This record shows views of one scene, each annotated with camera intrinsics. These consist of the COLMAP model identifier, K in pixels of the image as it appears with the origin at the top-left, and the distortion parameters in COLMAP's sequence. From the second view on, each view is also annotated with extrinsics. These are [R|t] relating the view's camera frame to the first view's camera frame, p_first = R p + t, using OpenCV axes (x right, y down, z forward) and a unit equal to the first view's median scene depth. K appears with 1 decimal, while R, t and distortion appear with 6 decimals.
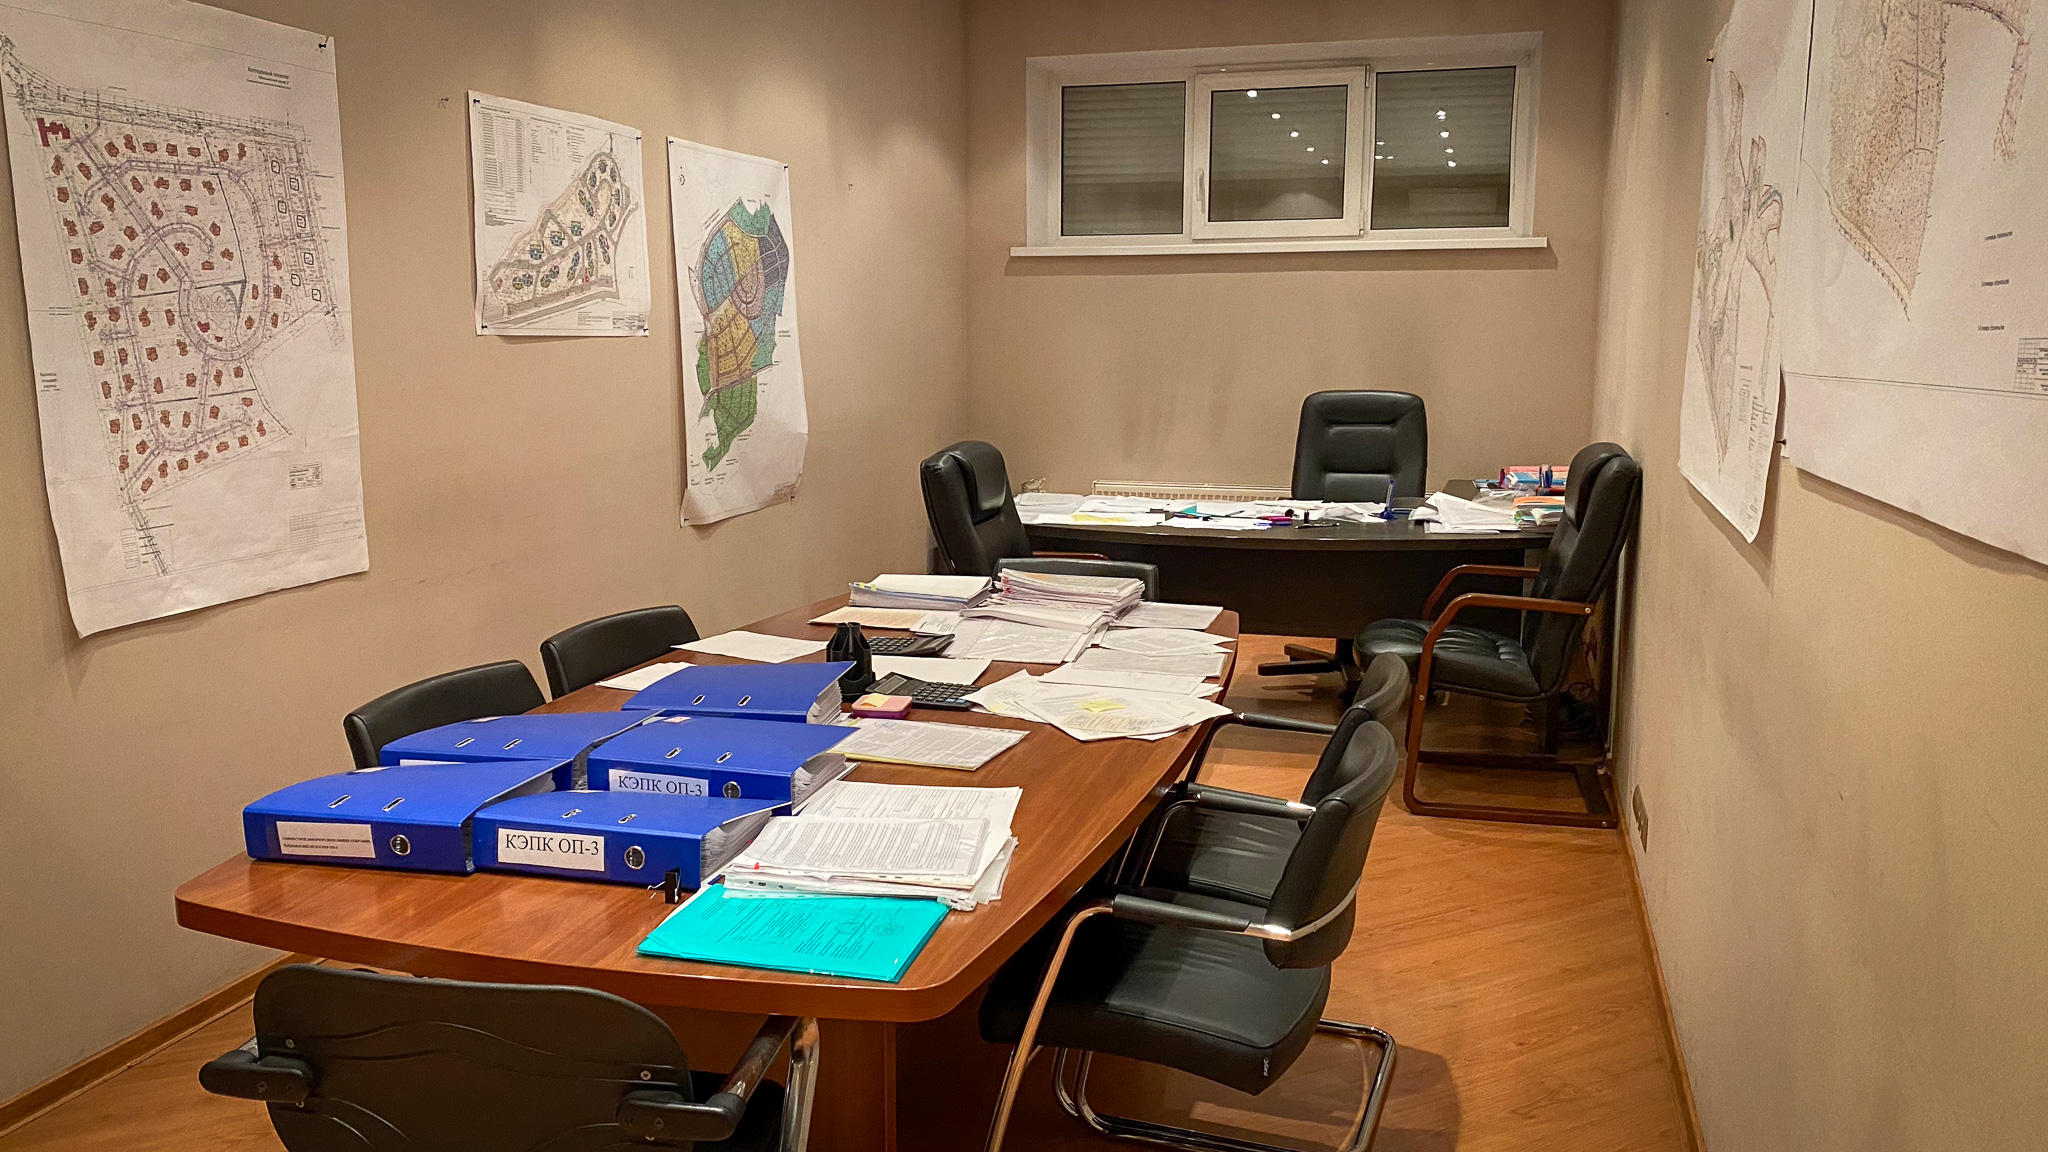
lens RADIAL K [[1602.6, 0, 1024.0], [0, 1602.6, 576.0], [0, 0, 1]] dist [0.084816, -0.072628]
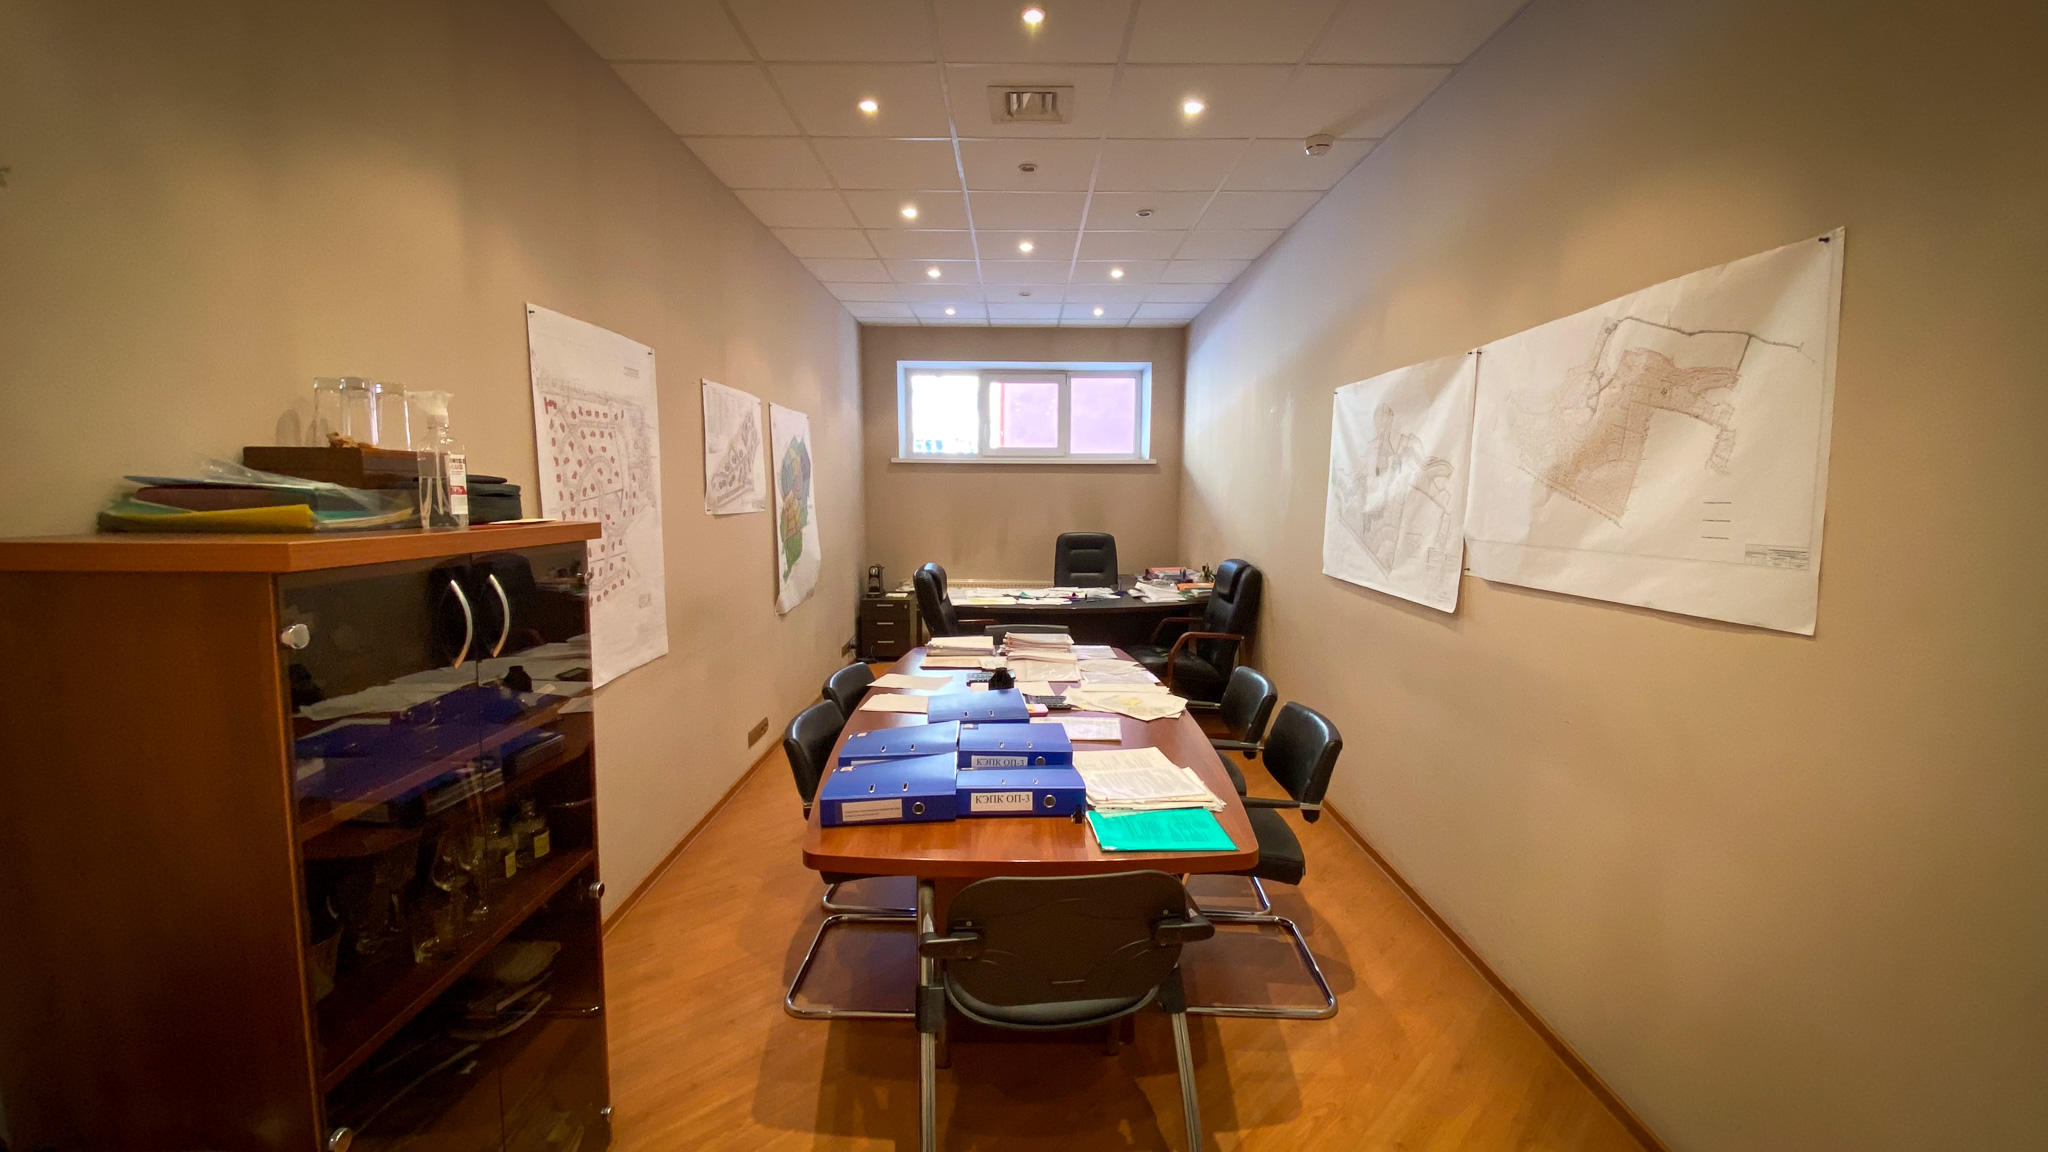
lens RADIAL K [[842.6, 0, 1024.0], [0, 842.6, 576.0], [0, 0, 1]] dist [0.103862, -0.000020]
pose [[0.952179, -0.028190, 0.304239, -0.367788], [0.043242, 0.998145, -0.042848, -0.034194], [-0.302467, 0.053955, 0.951632, 0.015989]]
